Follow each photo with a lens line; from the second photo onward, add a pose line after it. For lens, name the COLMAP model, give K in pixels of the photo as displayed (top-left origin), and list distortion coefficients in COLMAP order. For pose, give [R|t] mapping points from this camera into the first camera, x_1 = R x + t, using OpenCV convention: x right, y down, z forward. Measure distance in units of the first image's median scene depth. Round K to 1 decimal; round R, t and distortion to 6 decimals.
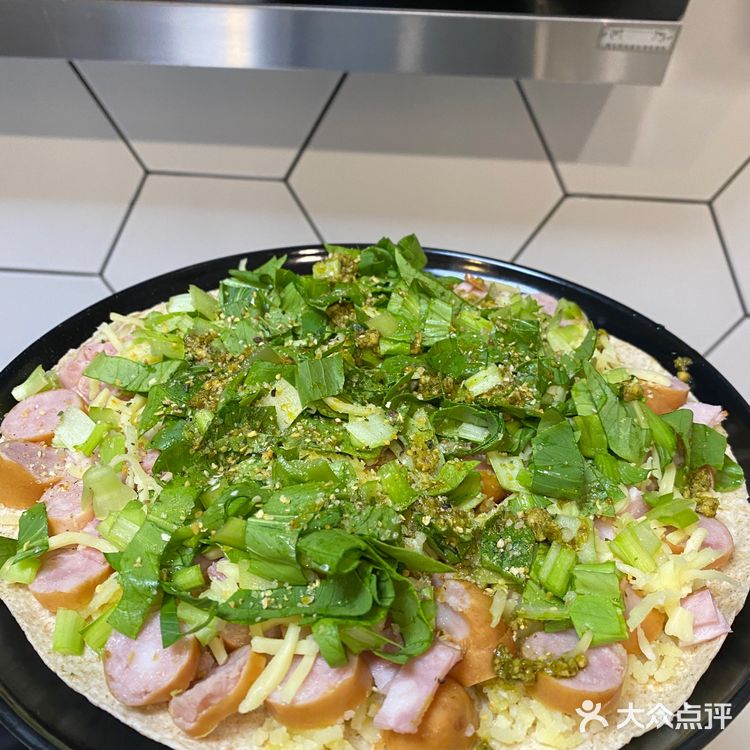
lens RADIAL K [[782.5, 0, 372.9], [0, 782.5, 374.8], [0, 0, 1]] dist [0.000653, -0.017779]
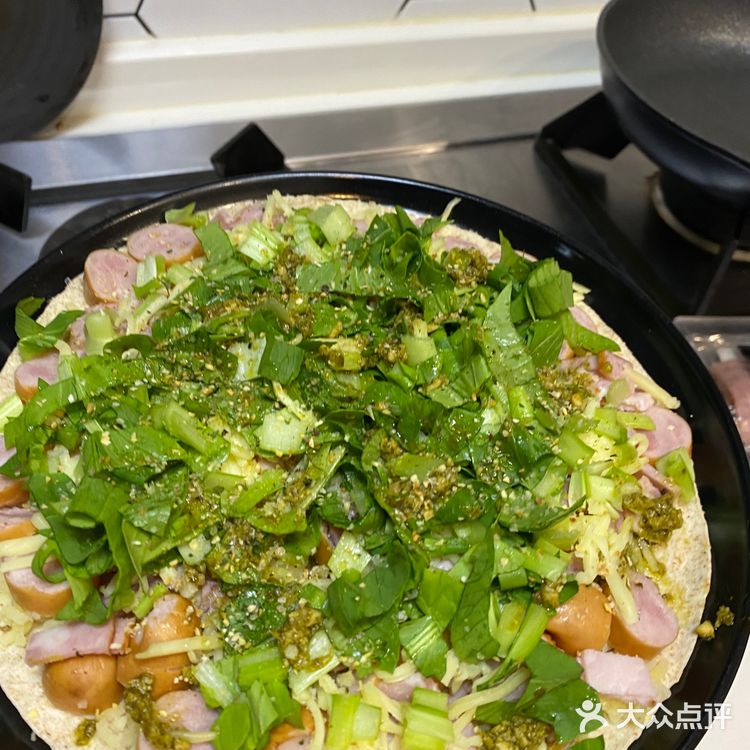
lens RADIAL K [[778.6, 0, 362.7], [0, 778.6, 375.8], [0, 0, 1]] dist [-0.005971, -0.034246]
pose [[0.666698, 0.589875, -0.455589, 0.466529], [-0.472062, 0.807217, 0.354341, -0.381491], [0.576776, -0.021172, 0.816628, 0.252447]]
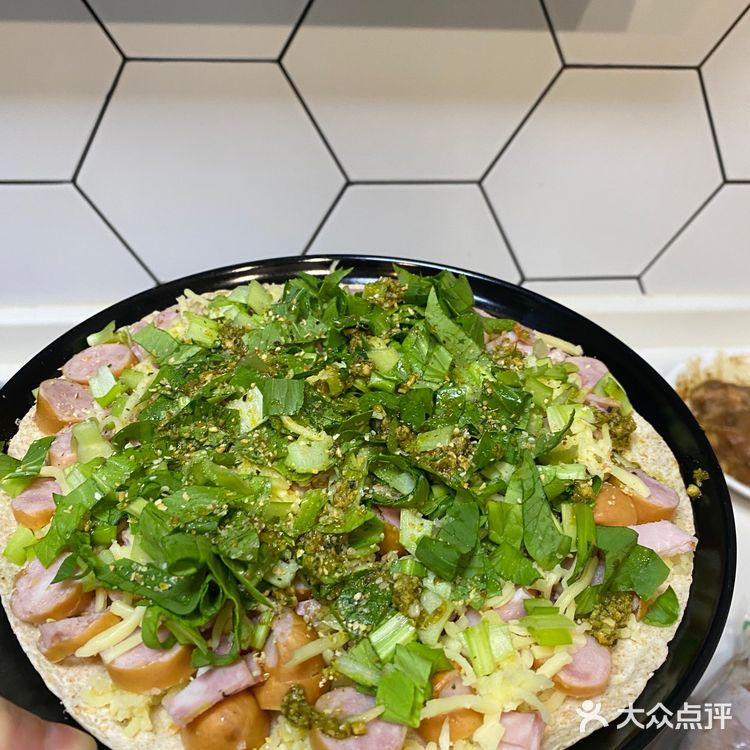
lens RADIAL K [[778.6, 0, 362.7], [0, 778.6, 375.8], [0, 0, 1]] dist [-0.005971, -0.034246]
pose [[0.911461, 0.250581, -0.326264, 0.385035], [-0.233719, 0.968075, 0.090589, -0.149638], [0.338548, -0.006314, 0.940928, 0.012925]]
